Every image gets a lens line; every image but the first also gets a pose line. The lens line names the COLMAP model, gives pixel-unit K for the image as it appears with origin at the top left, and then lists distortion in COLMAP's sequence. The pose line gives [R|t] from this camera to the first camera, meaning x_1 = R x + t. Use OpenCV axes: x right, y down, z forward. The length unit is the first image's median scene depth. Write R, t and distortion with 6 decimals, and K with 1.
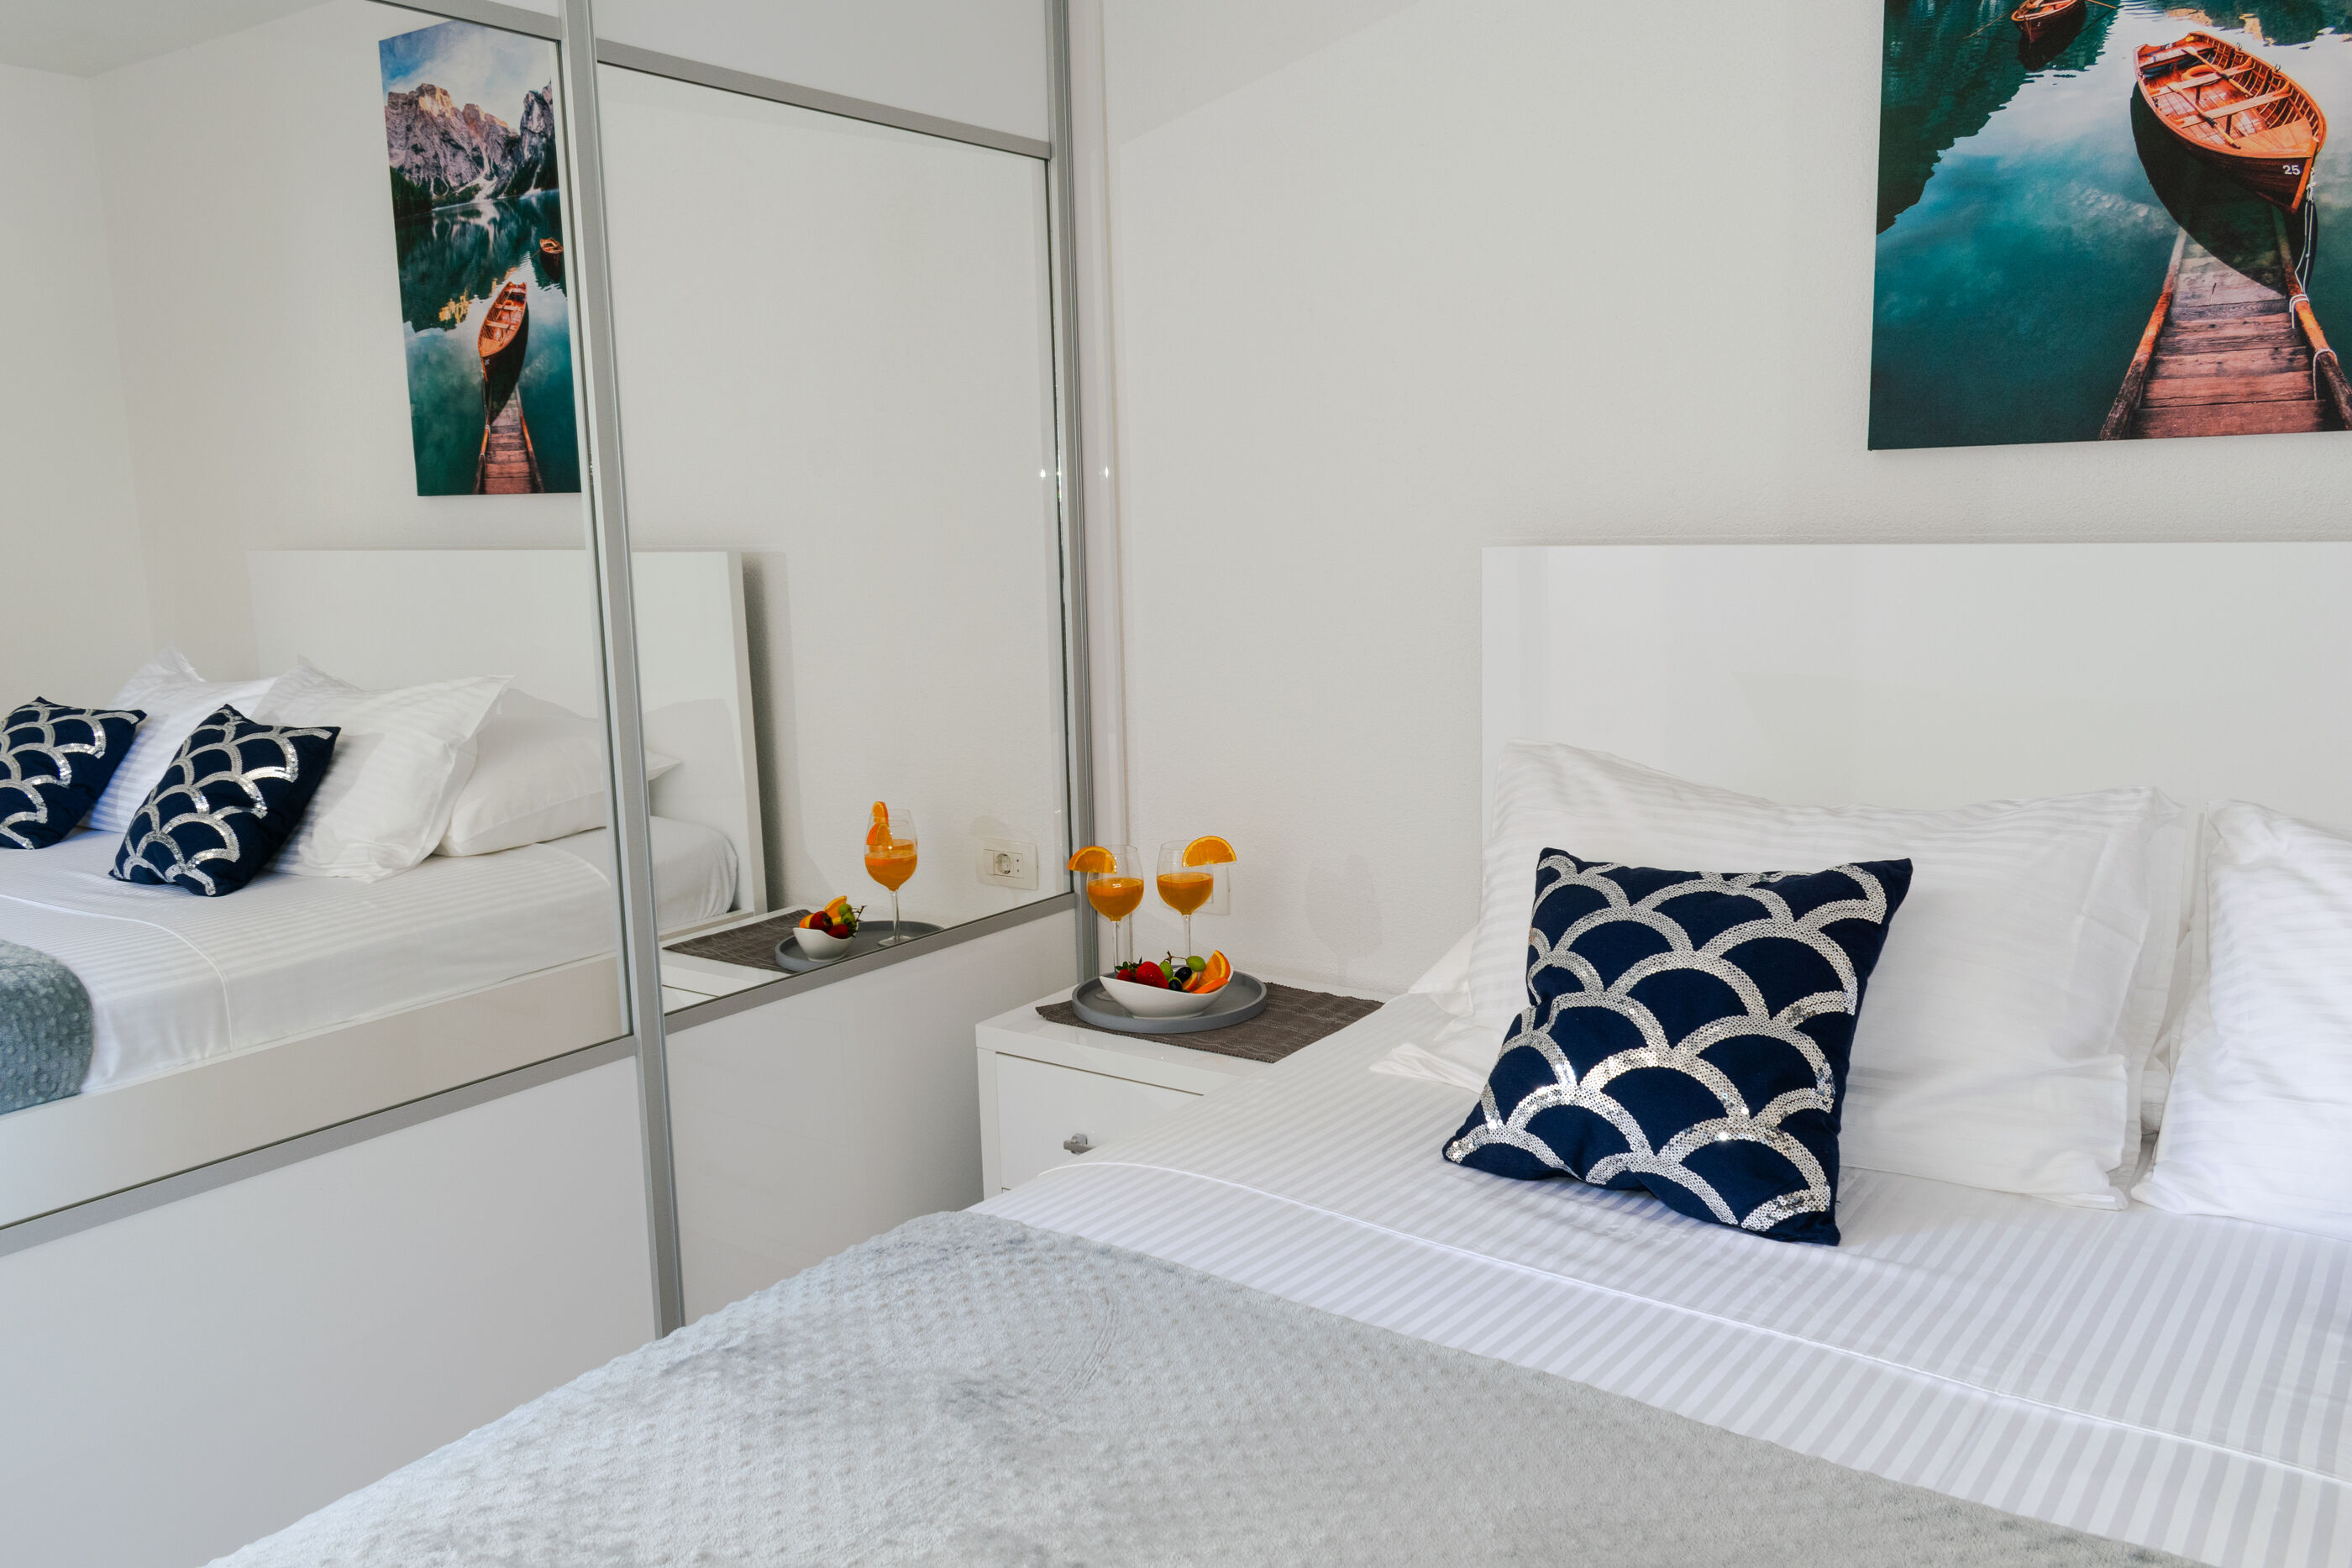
lens RADIAL K [[1821.3, 0, 1178.1], [0, 1821.3, 804.2], [0, 0, 1]] dist [0.001392, 0.009206]
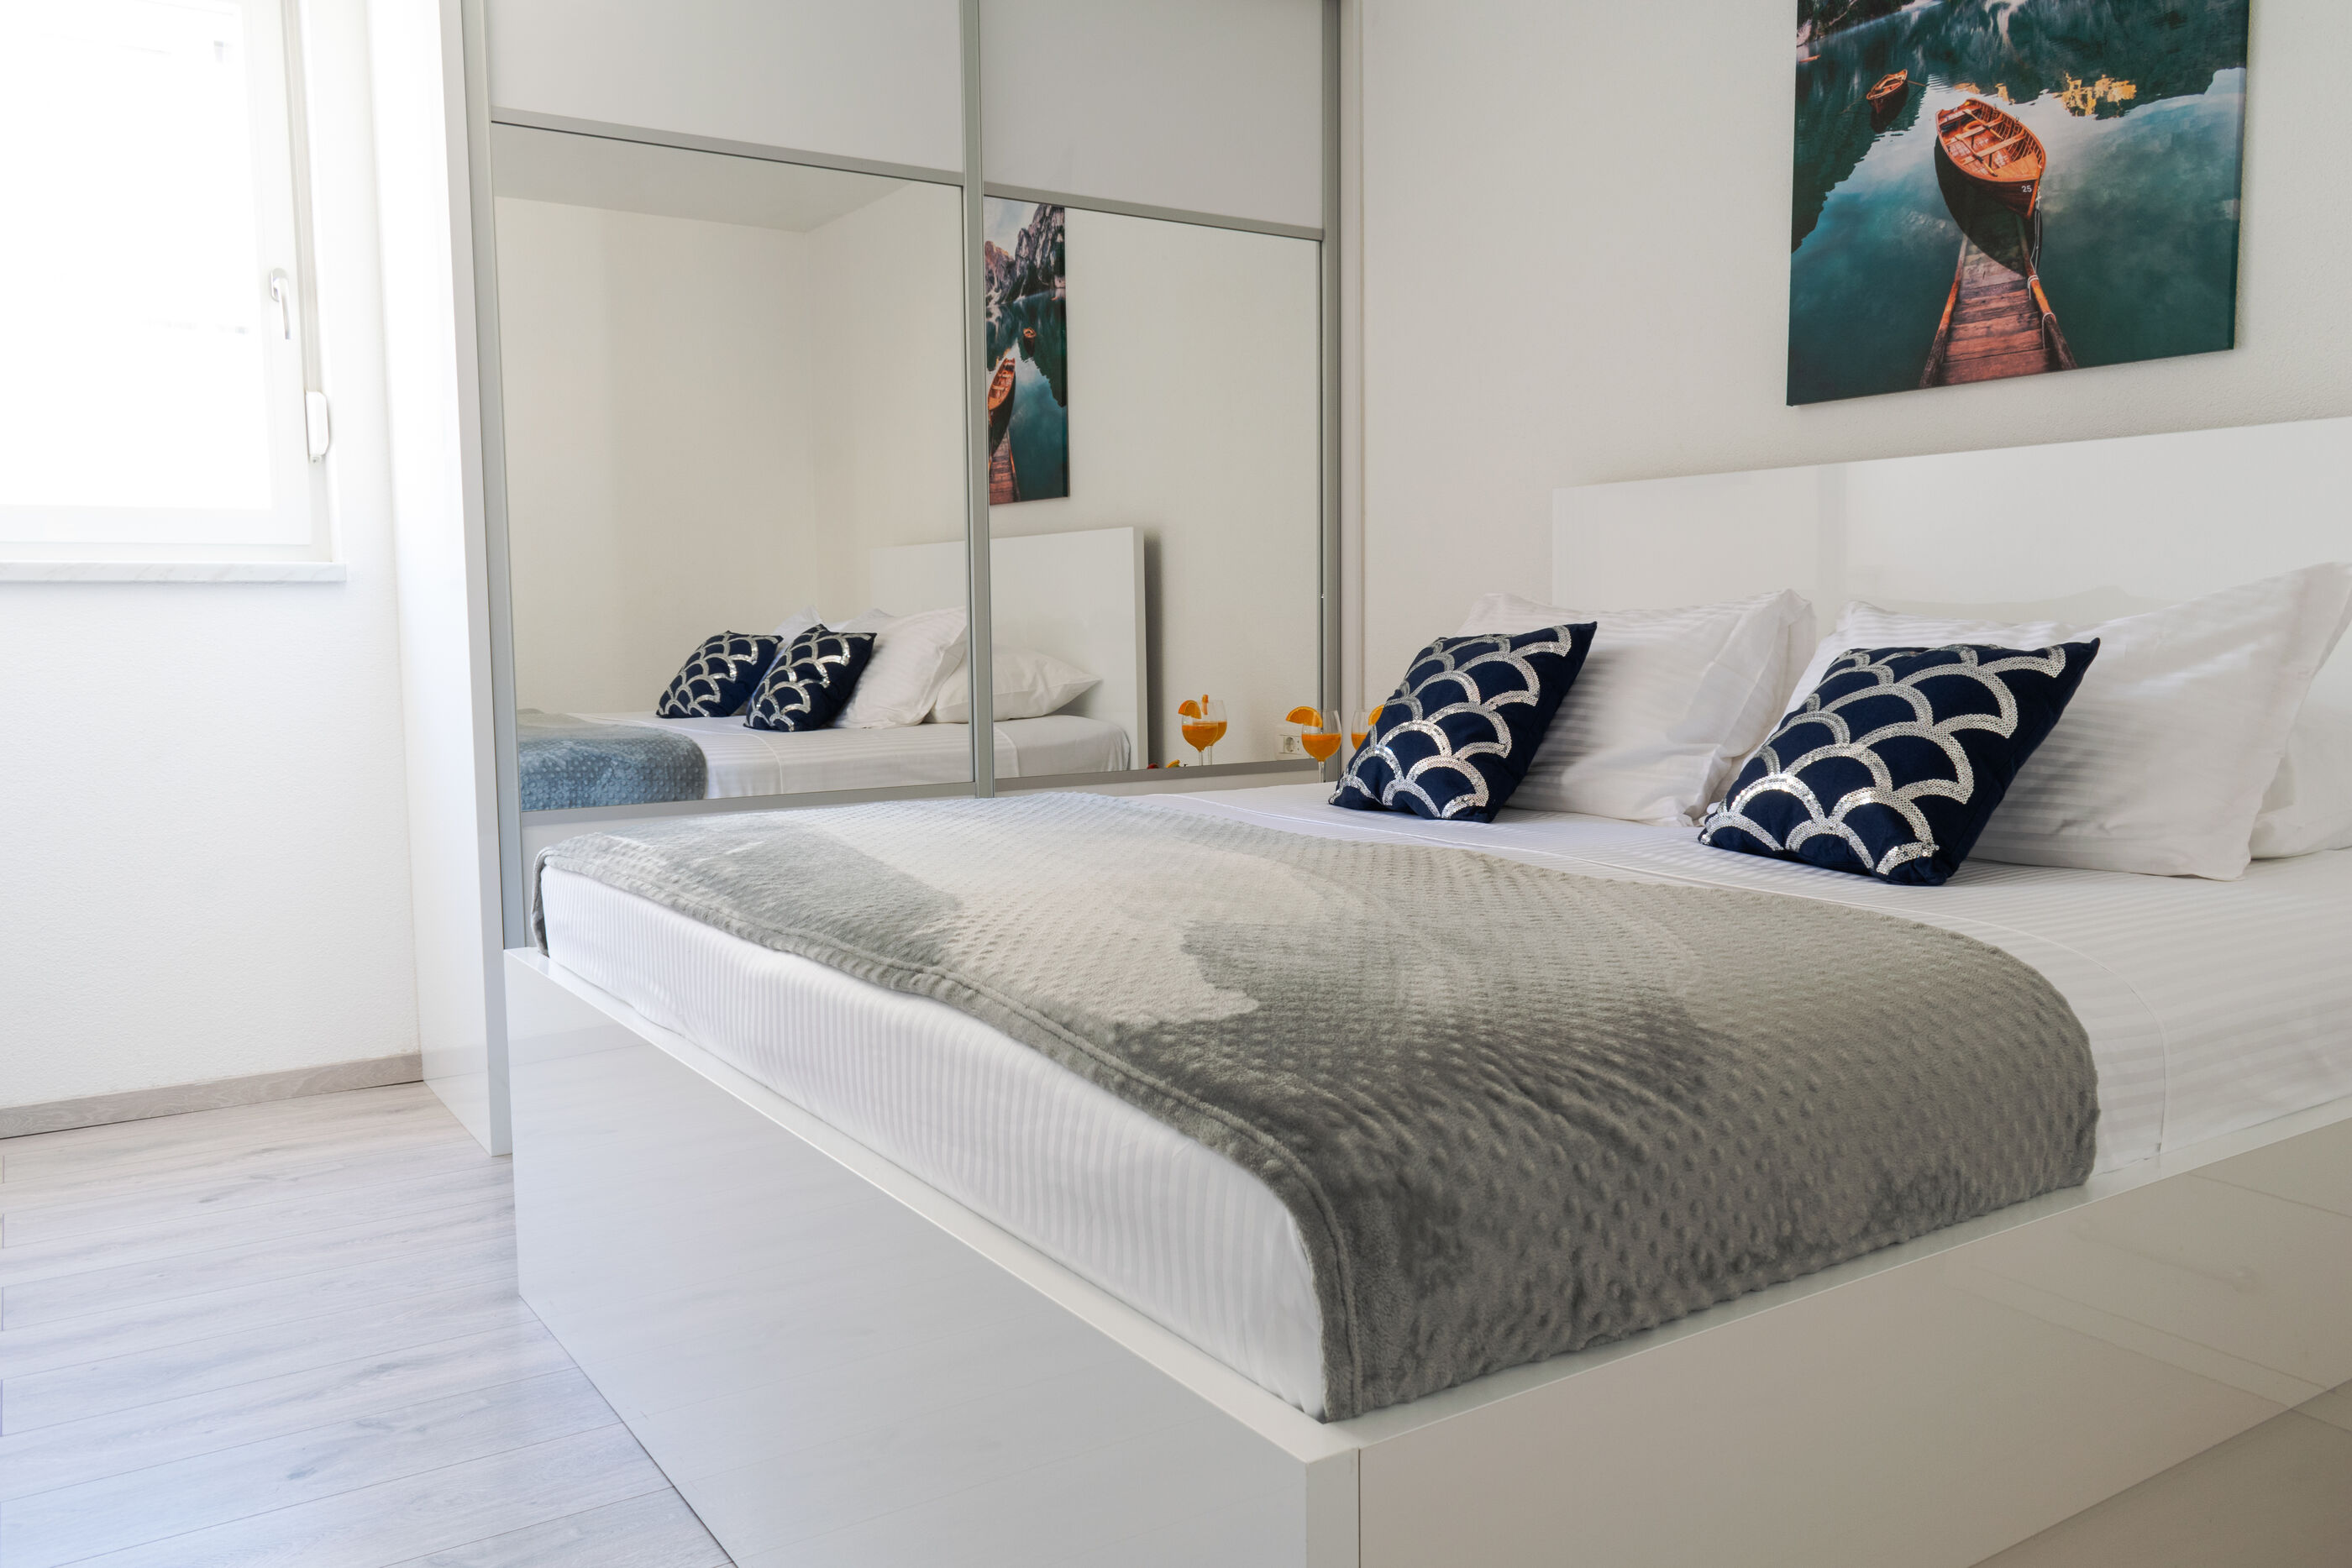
lens RADIAL K [[1805.5, 0, 1172.5], [0, 1805.5, 817.4], [0, 0, 1]] dist [0.003284, 0.007584]
pose [[0.932727, 0.053403, -0.356606, 0.492497], [-0.070277, 0.996930, -0.034522, 0.223436], [0.353668, 0.057261, 0.933617, -0.494293]]
